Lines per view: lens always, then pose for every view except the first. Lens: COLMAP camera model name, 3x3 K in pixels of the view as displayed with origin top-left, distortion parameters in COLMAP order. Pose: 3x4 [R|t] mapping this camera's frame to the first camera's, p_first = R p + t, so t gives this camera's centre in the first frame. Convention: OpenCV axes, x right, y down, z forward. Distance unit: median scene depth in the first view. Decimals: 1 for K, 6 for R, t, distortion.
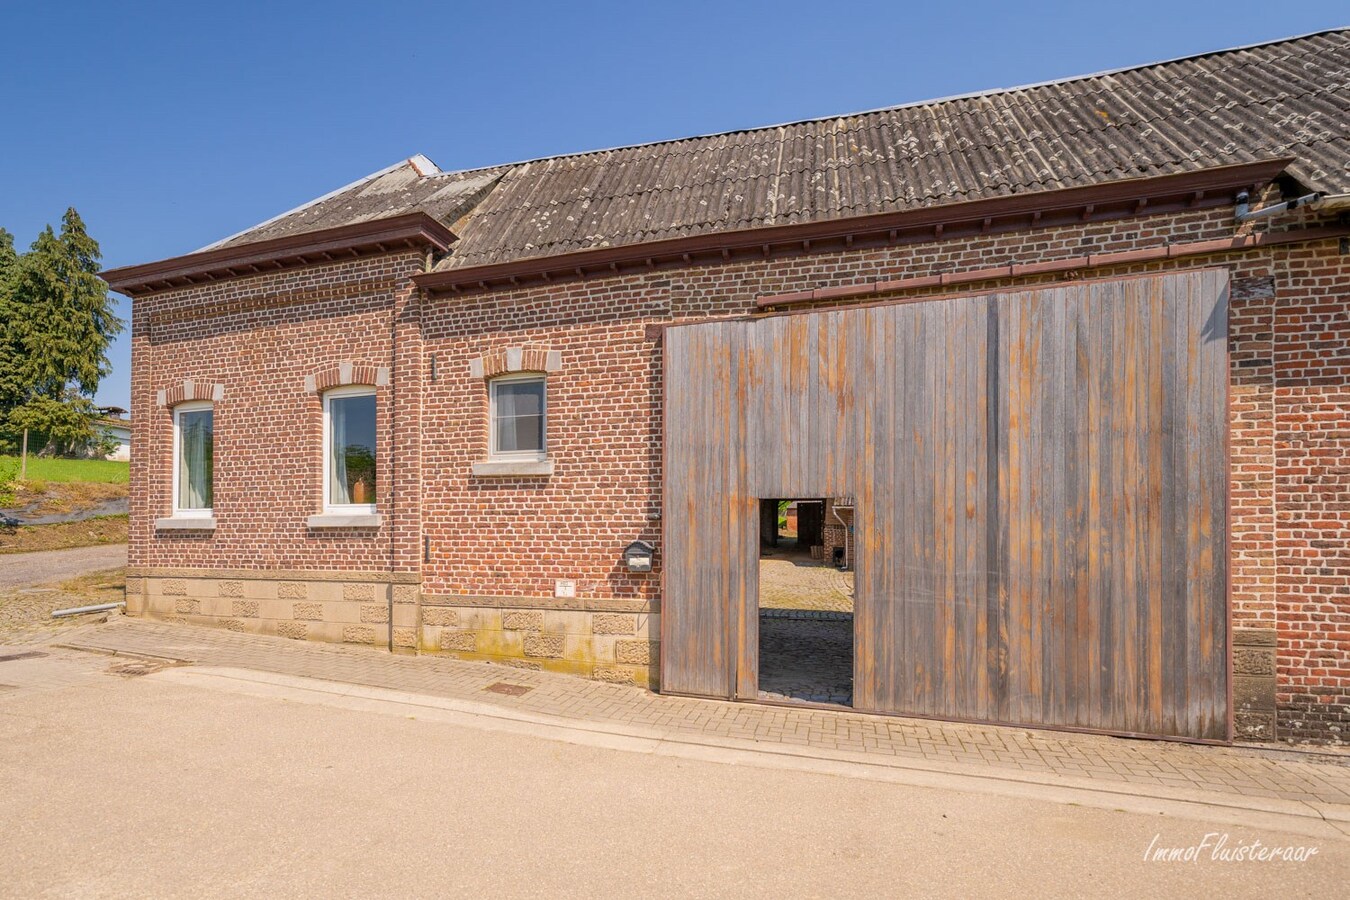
lens RADIAL K [[628.2, 0, 646.0], [0, 628.2, 509.9], [0, 0, 1]] dist [-0.010097, 0.001275]
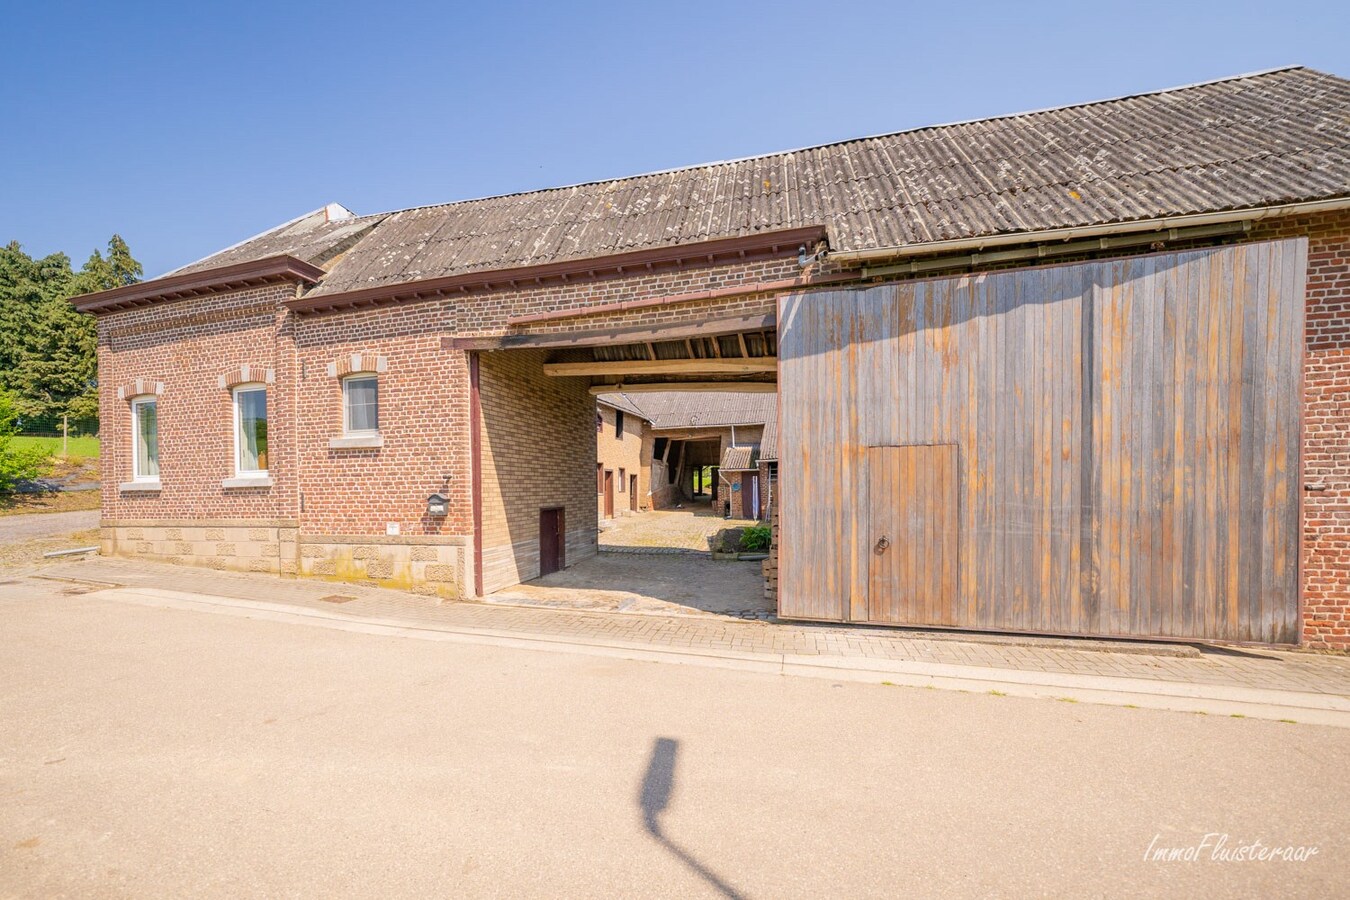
lens RADIAL K [[506.1, 0, 642.5], [0, 506.1, 491.3], [0, 0, 1]] dist [-0.024057, 0.005062]
pose [[0.999469, -0.012261, 0.030181, 0.380468], [0.011267, 0.999395, 0.032894, 0.011442], [-0.030566, -0.032537, 0.999003, -0.124326]]
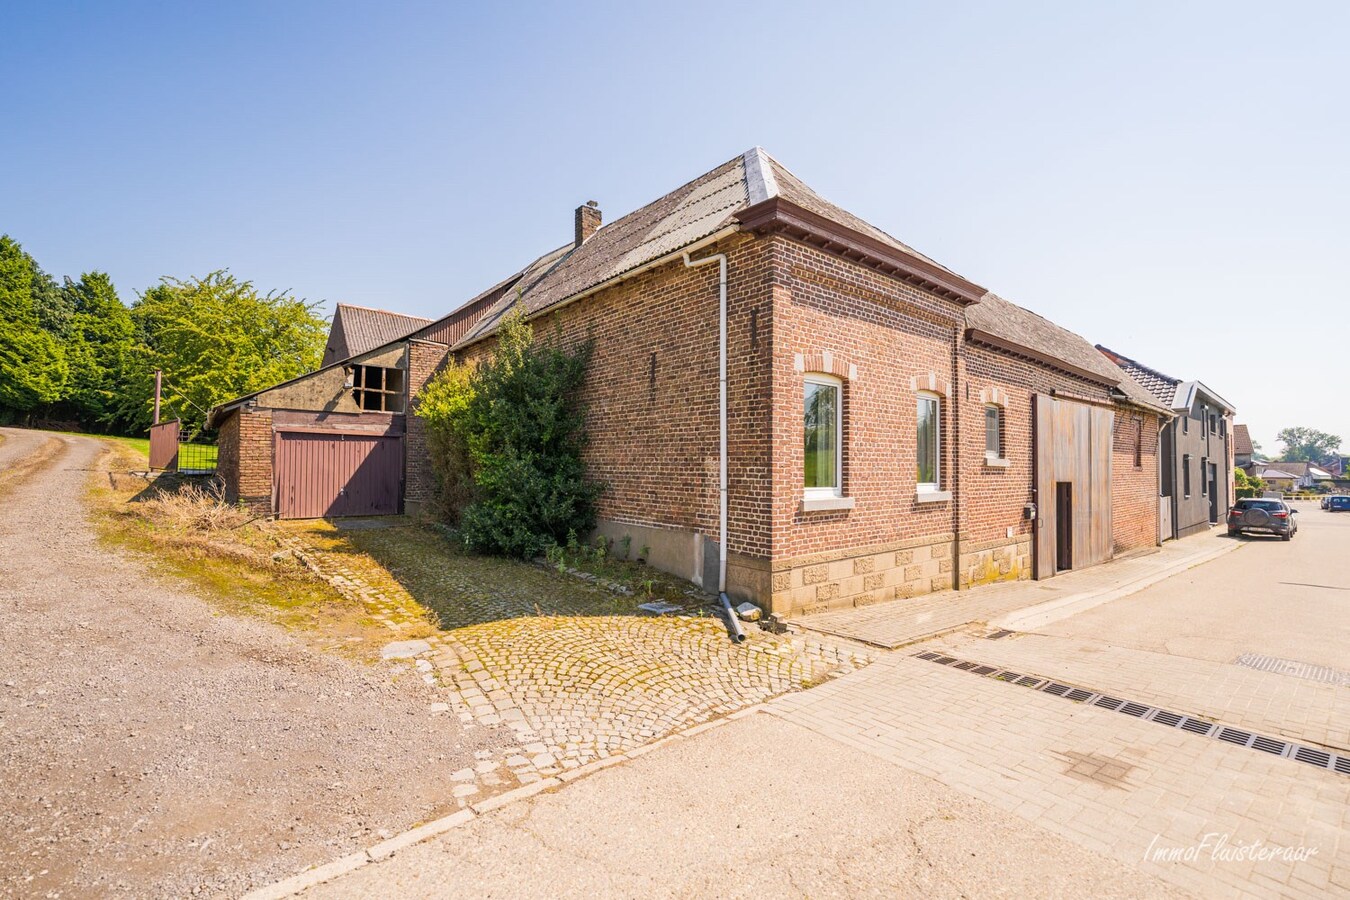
lens RADIAL K [[585.5, 0, 675.0], [0, 585.5, 450.0], [0, 0, 1]] dist [-0.003772, 0.000857]
pose [[0.542523, 0.034062, 0.839350, -1.961460], [-0.027183, 0.999366, -0.022985, -0.040263], [-0.839601, -0.010346, 0.543105, 0.875381]]
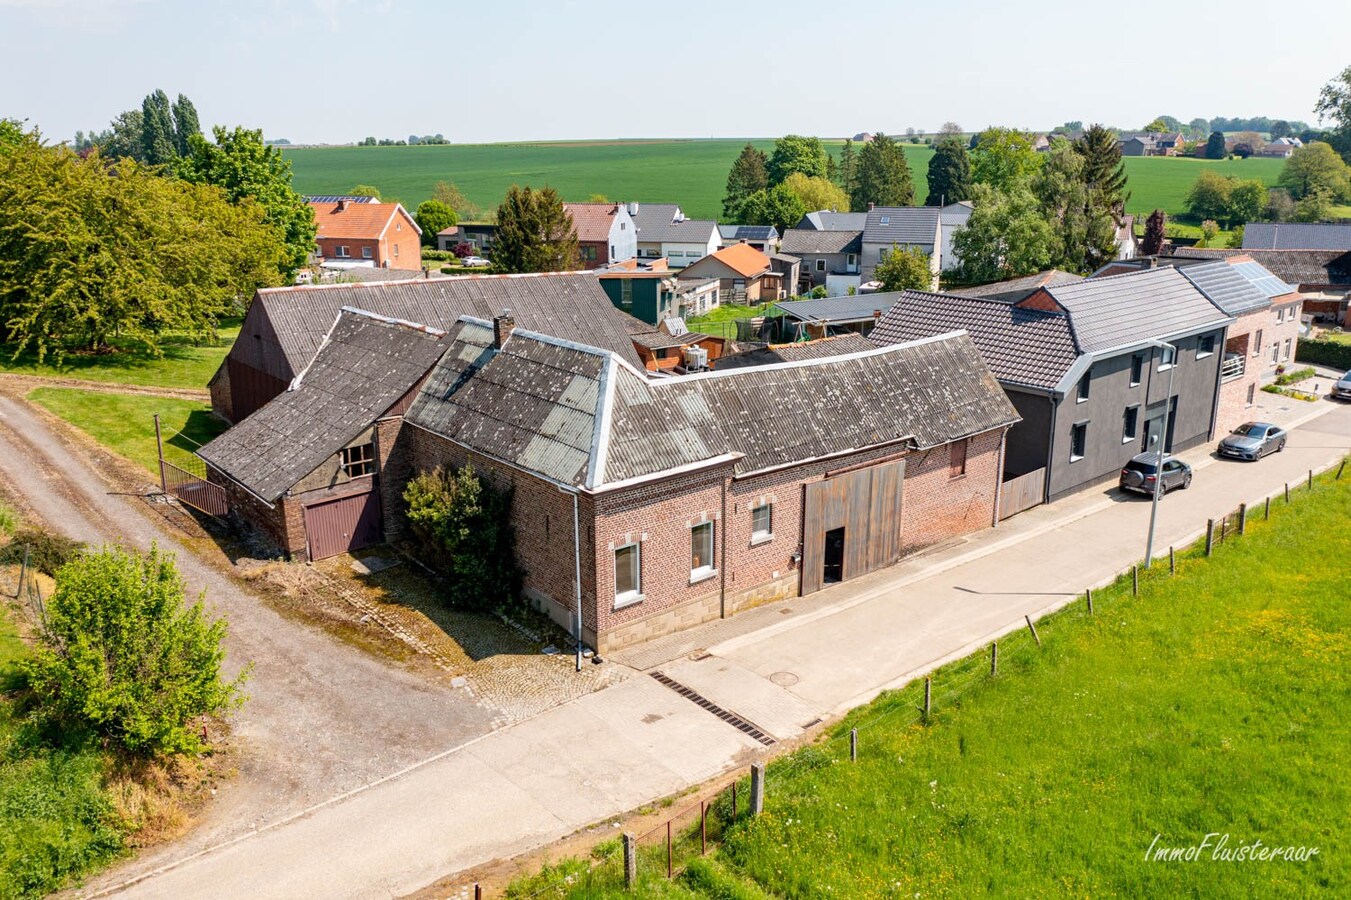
lens RADIAL K [[1075.5, 0, 676.4], [0, 1075.5, 437.9], [0, 0, 1]] dist [0.006254, 0.003546]
pose [[0.538860, -0.221449, 0.812767, -4.113018], [-0.014537, 0.962240, 0.271813, -1.753511], [-0.842270, -0.158284, 0.515293, -1.023613]]
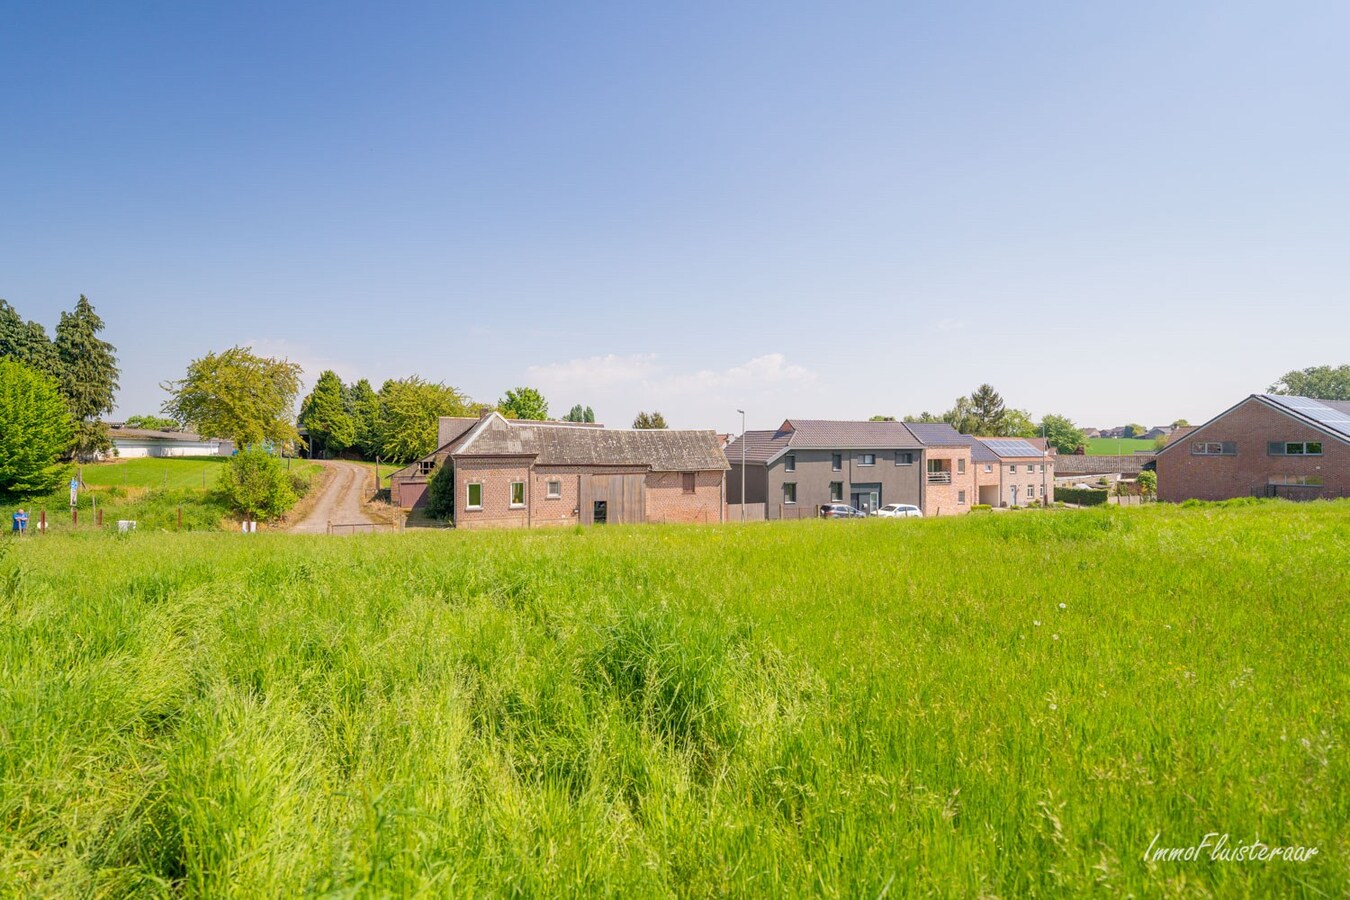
lens RADIAL K [[607.9, 0, 675.0], [0, 607.9, 450.0], [0, 0, 1]] dist [-0.003895, -0.000099]
pose [[0.781168, -0.004181, 0.624307, -2.934556], [-0.013386, 0.999636, 0.023444, -0.666809], [-0.624178, -0.026671, 0.780827, -4.251970]]
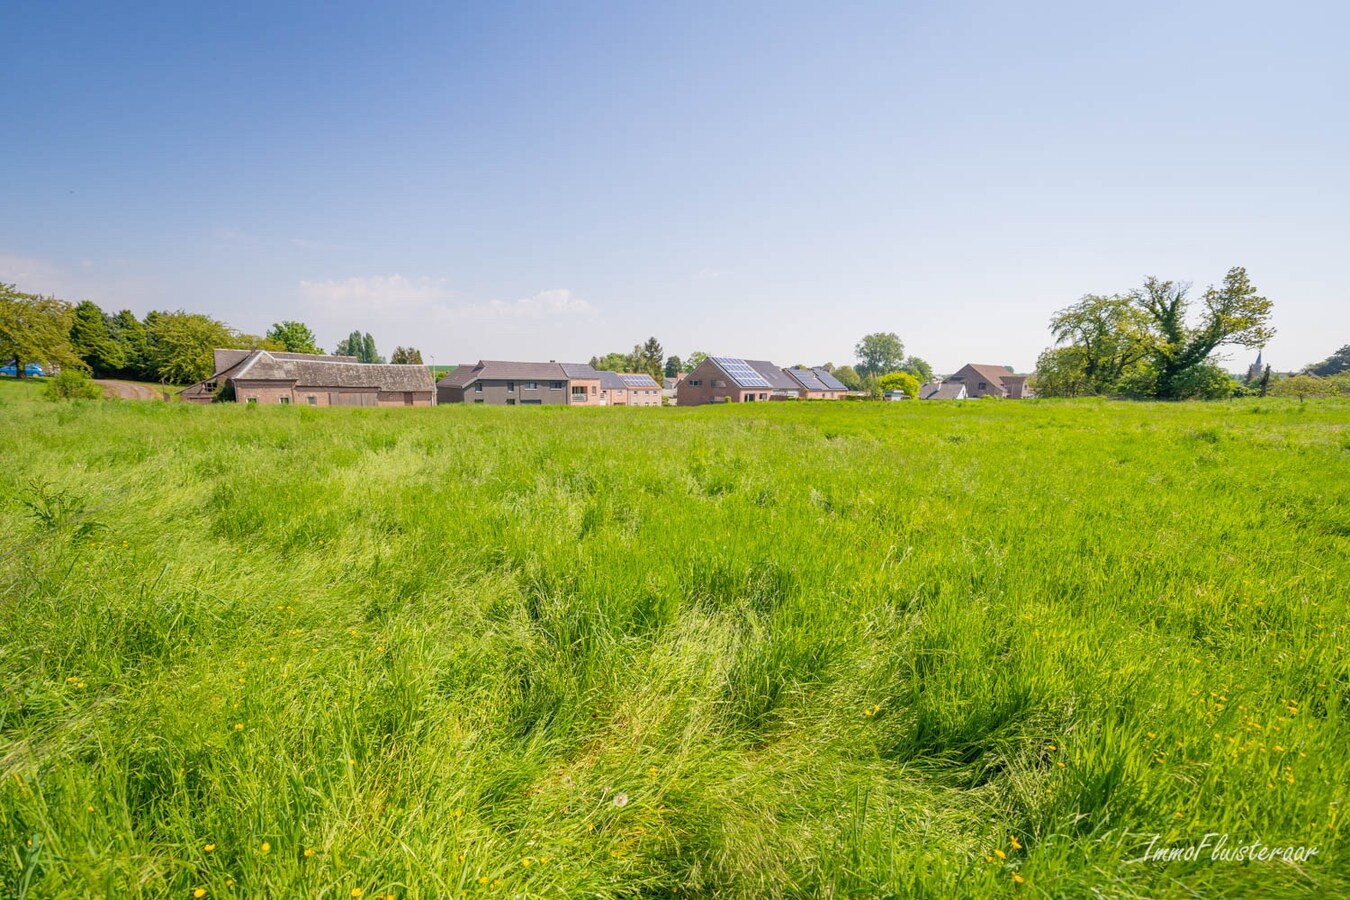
lens RADIAL K [[512.0, 0, 665.0], [0, 512.0, 471.9], [0, 0, 1]] dist [-0.010366, 0.000412]
pose [[0.509384, -0.146511, 0.847975, -4.256430], [-0.043657, 0.979731, 0.195501, -0.850860], [-0.859431, -0.136605, 0.492663, -7.697155]]
